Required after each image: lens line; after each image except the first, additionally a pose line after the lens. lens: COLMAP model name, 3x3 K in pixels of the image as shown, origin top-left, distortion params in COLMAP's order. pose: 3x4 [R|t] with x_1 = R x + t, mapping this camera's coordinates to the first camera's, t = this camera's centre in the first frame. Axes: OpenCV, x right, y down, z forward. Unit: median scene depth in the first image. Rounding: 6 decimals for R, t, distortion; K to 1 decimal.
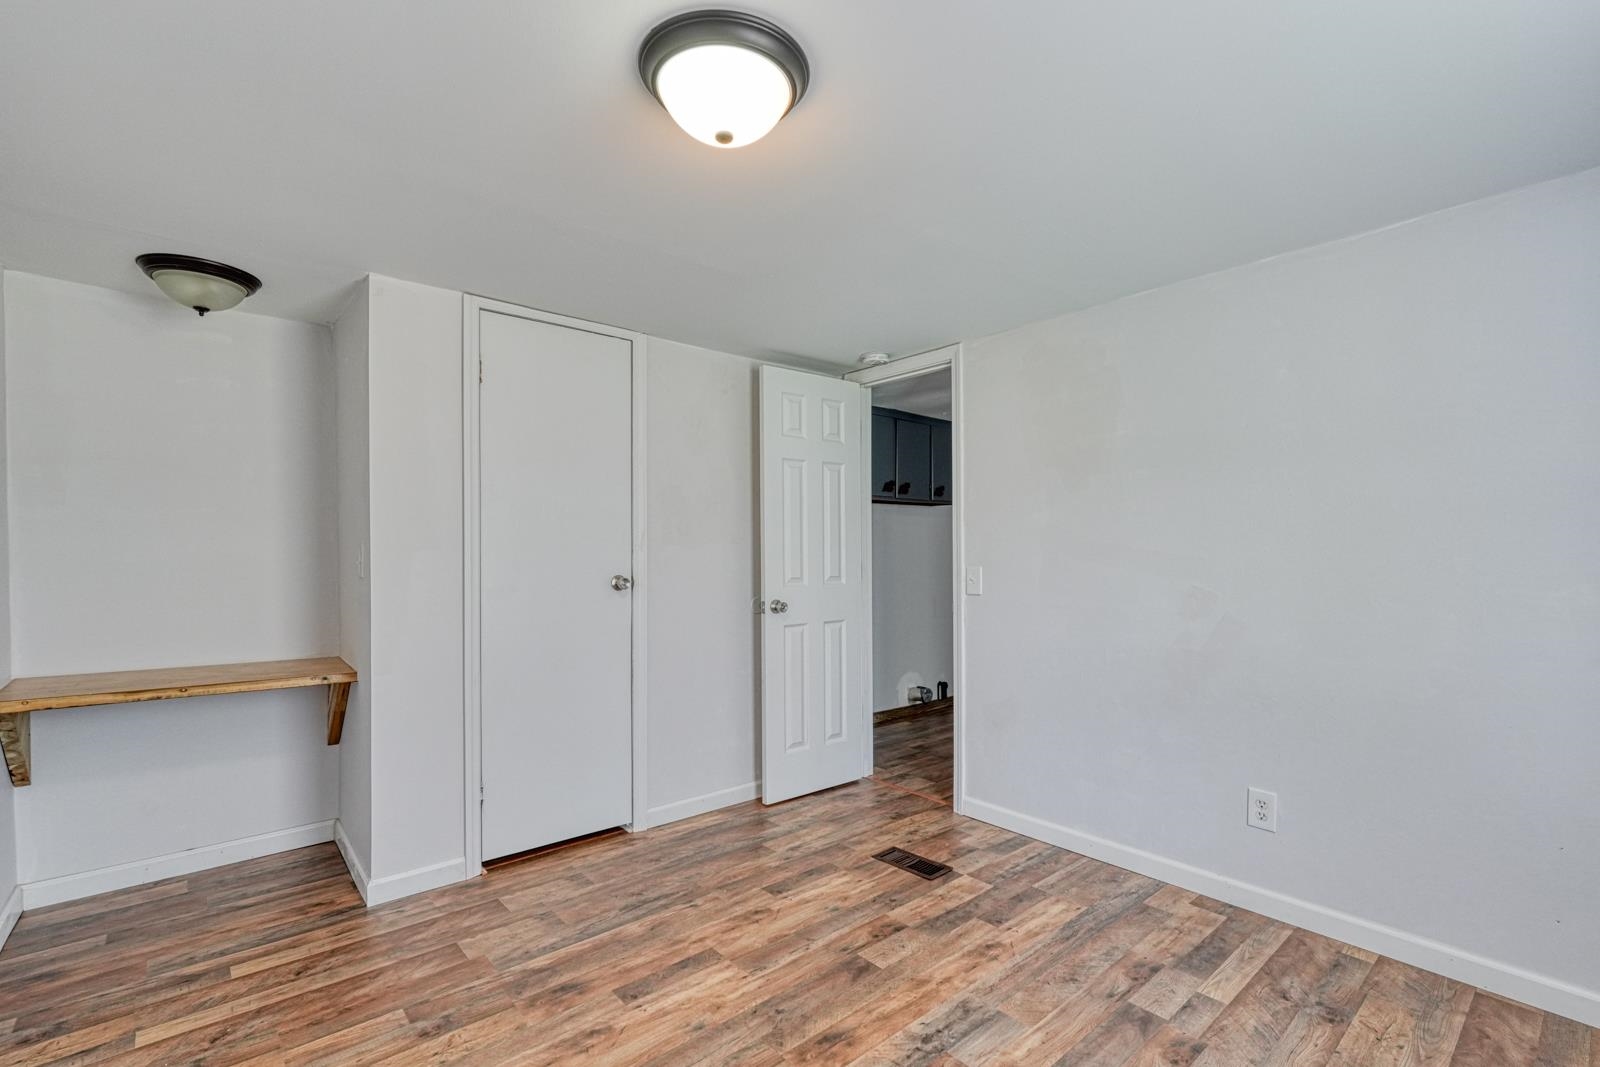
lens RADIAL K [[722.6, 0, 803.3], [0, 722.6, 550.7], [0, 0, 1]] dist [0.002943, 0.000139]
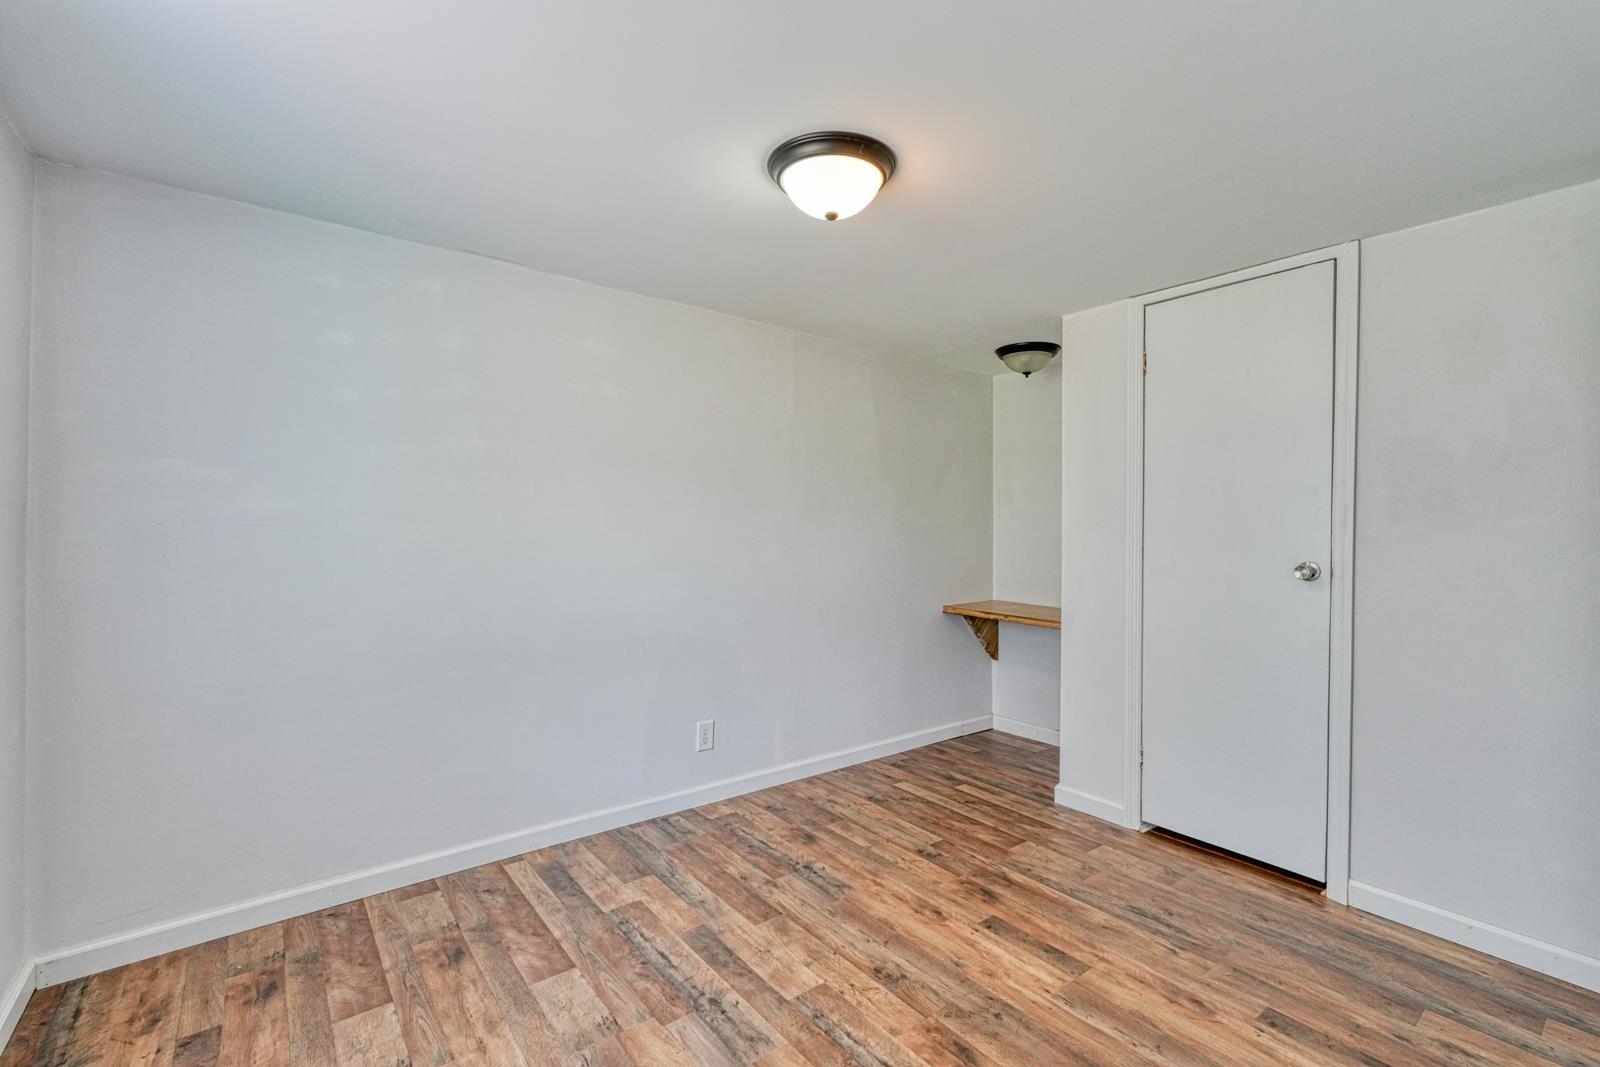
lens RADIAL K [[709.6, 0, 793.5], [0, 709.6, 532.9], [0, 0, 1]] dist [0.002987, -0.000202]
pose [[-0.068043, 0.006749, -0.997660, 0.796770], [-0.004635, 0.999964, 0.007081, 0.000405], [0.997672, 0.005106, -0.068009, 0.696839]]
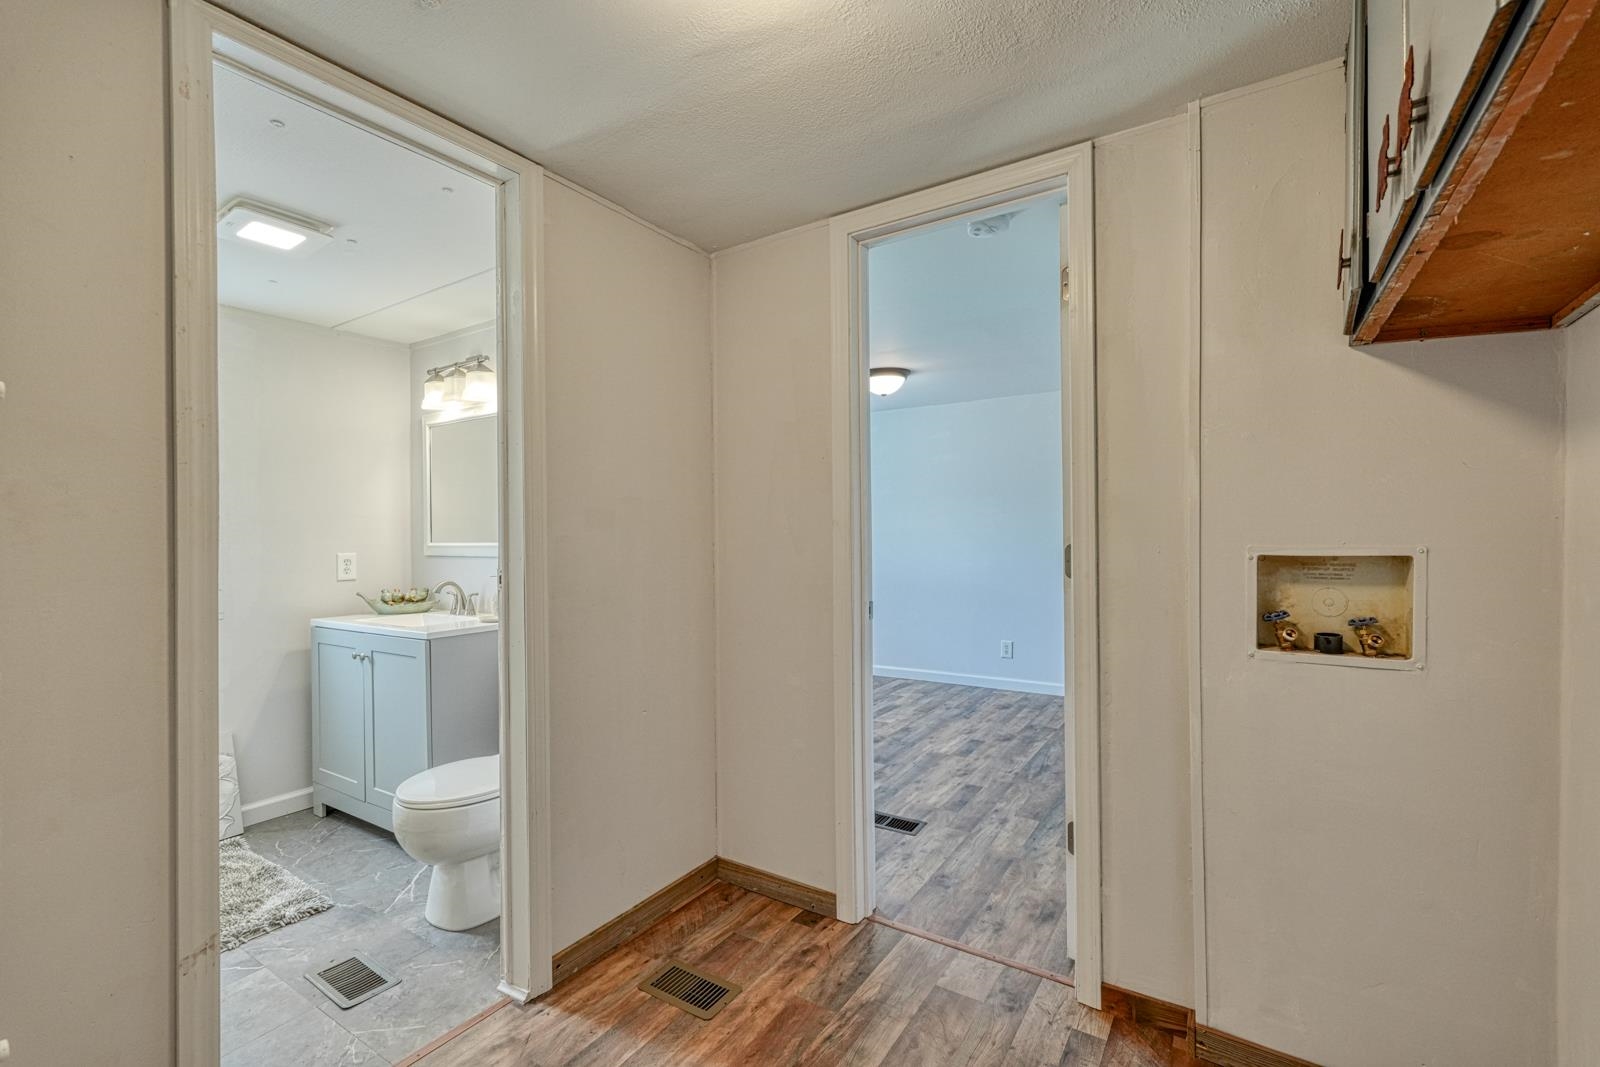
lens RADIAL K [[687.8, 0, 782.0], [0, 687.8, 528.7], [0, 0, 1]] dist [0.001023, -0.000022]
pose [[-0.968923, 0.016337, -0.246823, 0.705951], [0.017763, 0.999836, -0.003551, 0.001141], [0.246724, -0.007825, -0.969054, 2.530361]]
